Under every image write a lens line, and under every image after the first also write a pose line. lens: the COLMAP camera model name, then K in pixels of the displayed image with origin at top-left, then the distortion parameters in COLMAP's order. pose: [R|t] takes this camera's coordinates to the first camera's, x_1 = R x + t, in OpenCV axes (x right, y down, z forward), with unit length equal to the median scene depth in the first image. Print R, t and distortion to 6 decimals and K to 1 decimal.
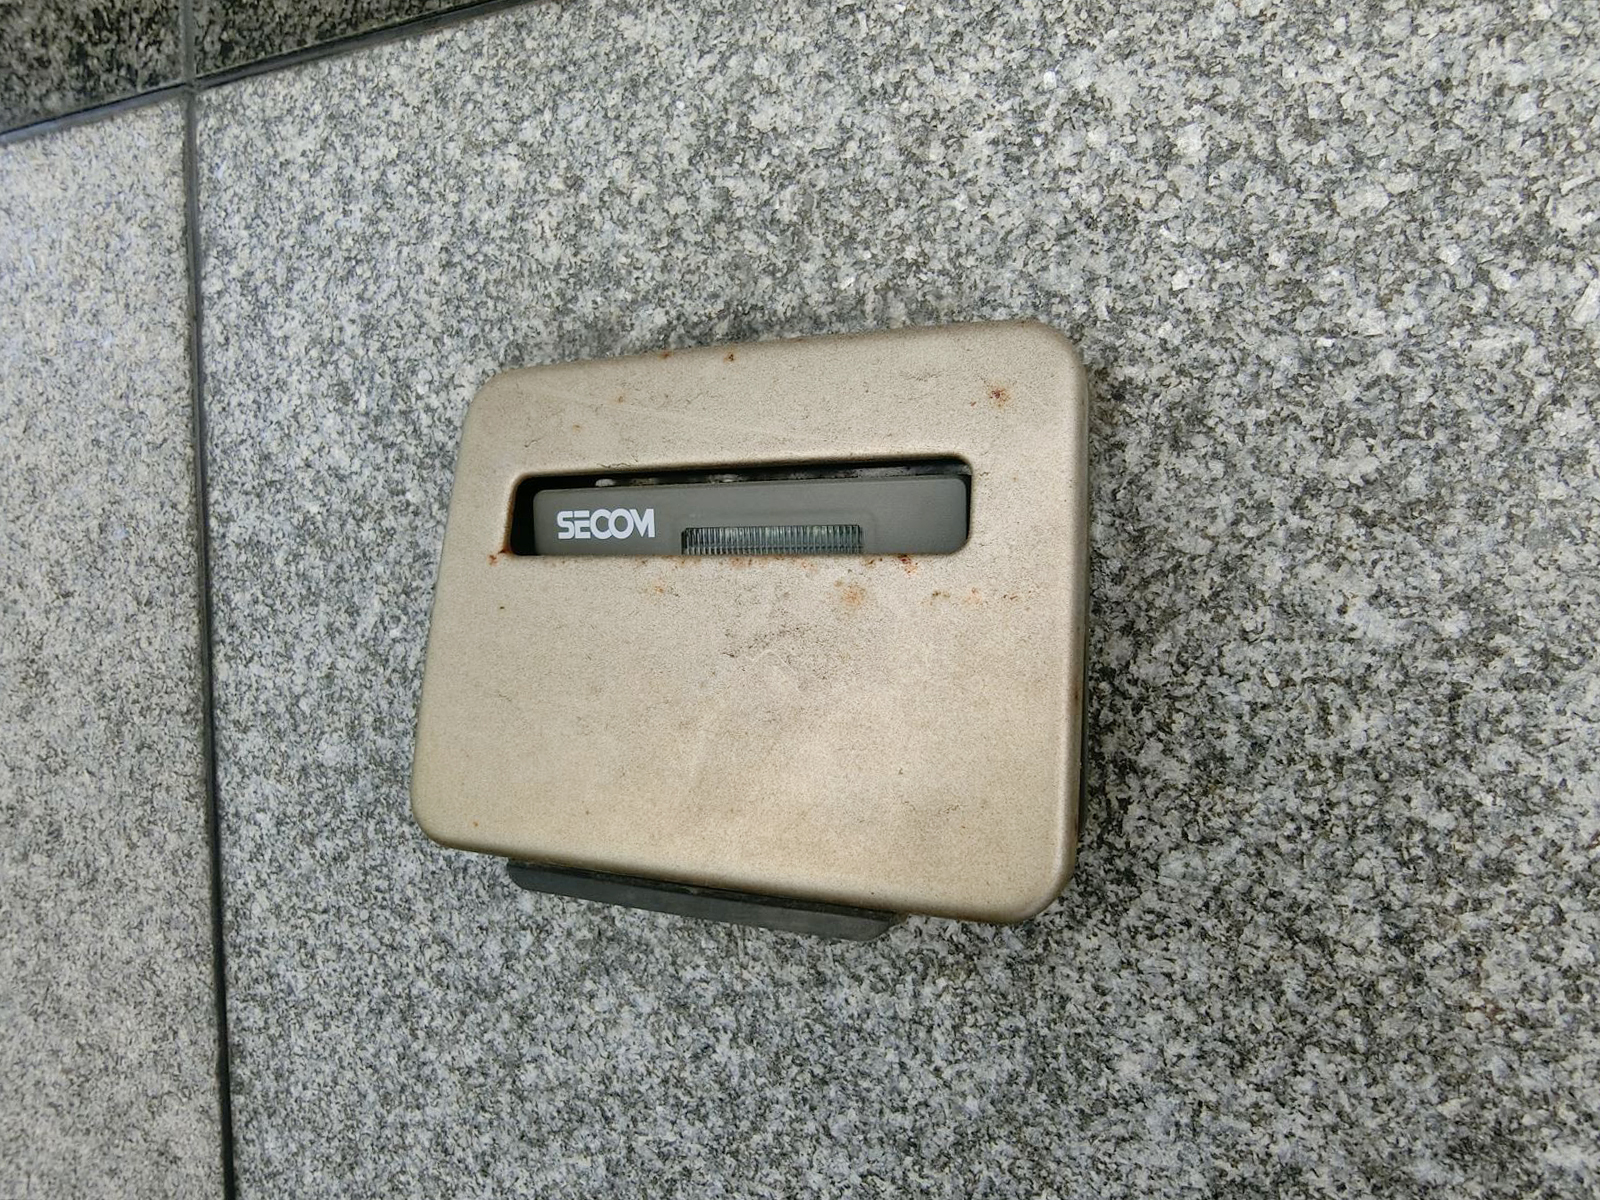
lens RADIAL K [[898.4, 0, 796.4], [0, 898.4, 599.7], [0, 0, 1]] dist [-0.005446, -0.001254]
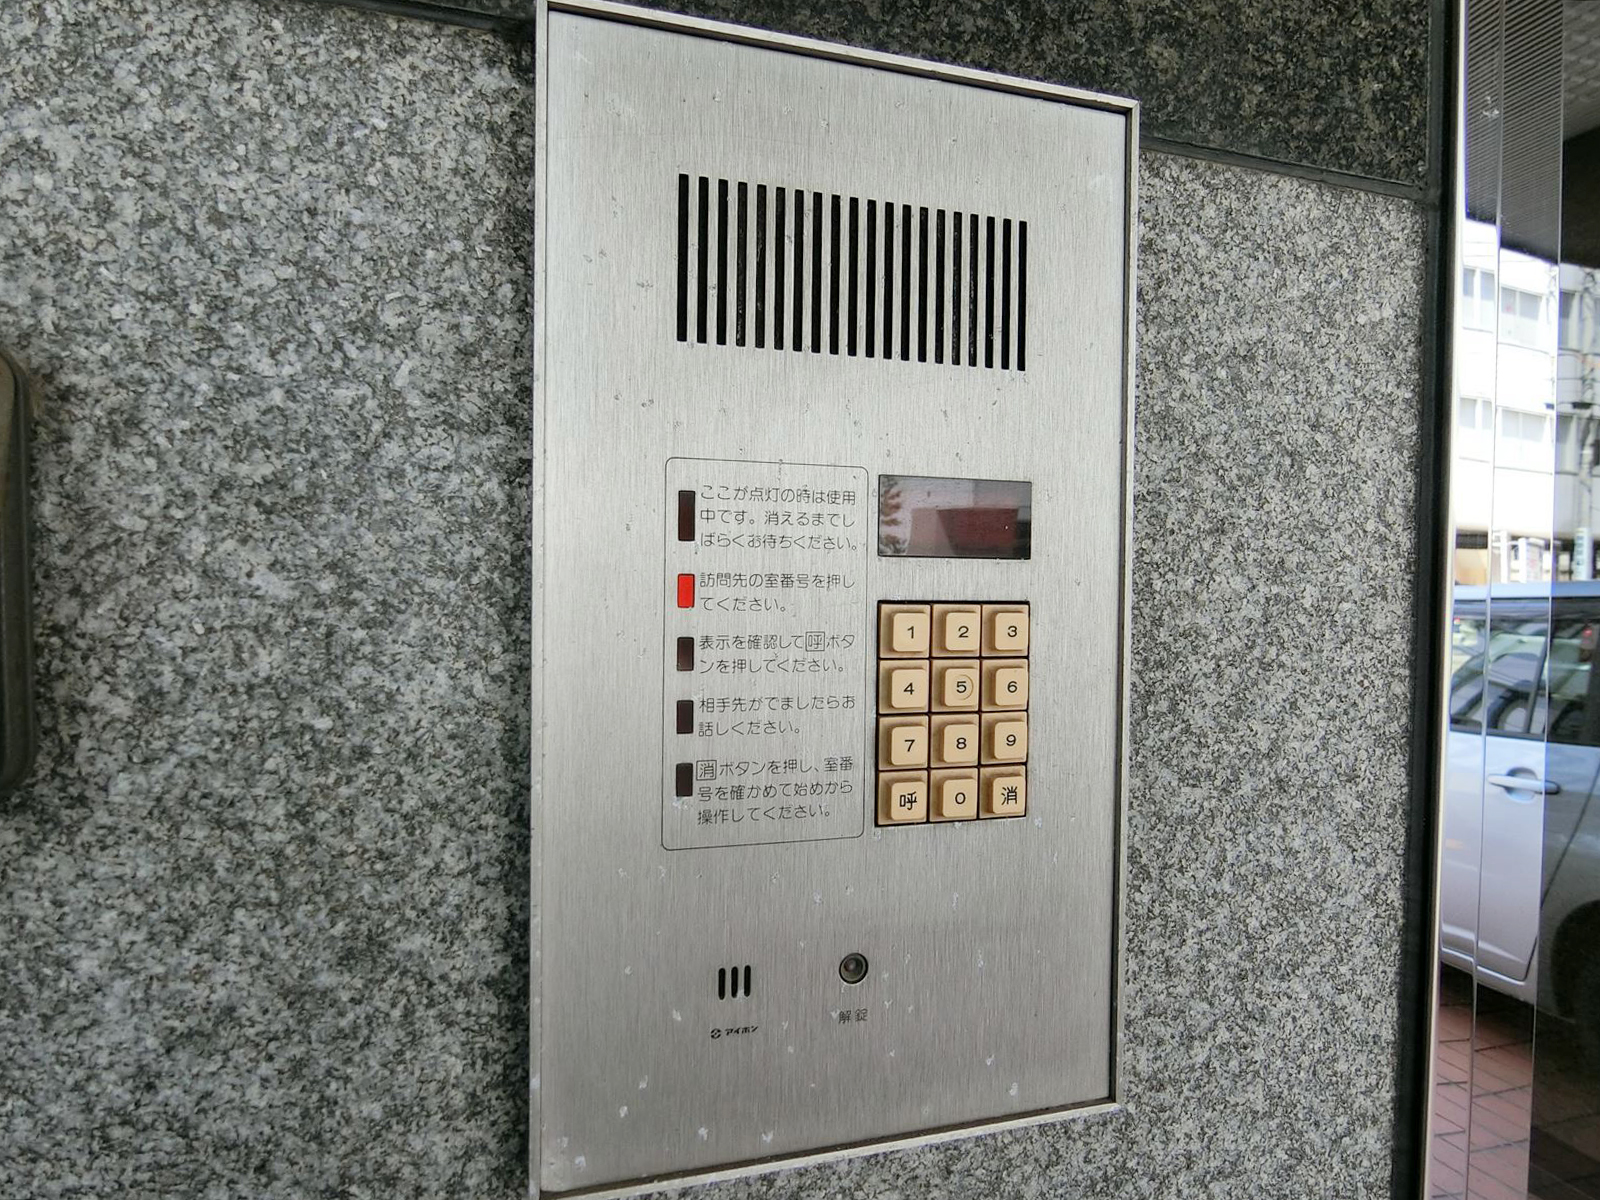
lens RADIAL K [[898.4, 0, 803.2], [0, 898.4, 600.1], [0, 0, 1]] dist [-0.005446, -0.001254]
pose [[0.802271, 0.003243, 0.596951, 0.463021], [0.019428, 0.999314, -0.031539, 0.107121], [-0.596643, 0.036901, 0.801658, -0.573158]]
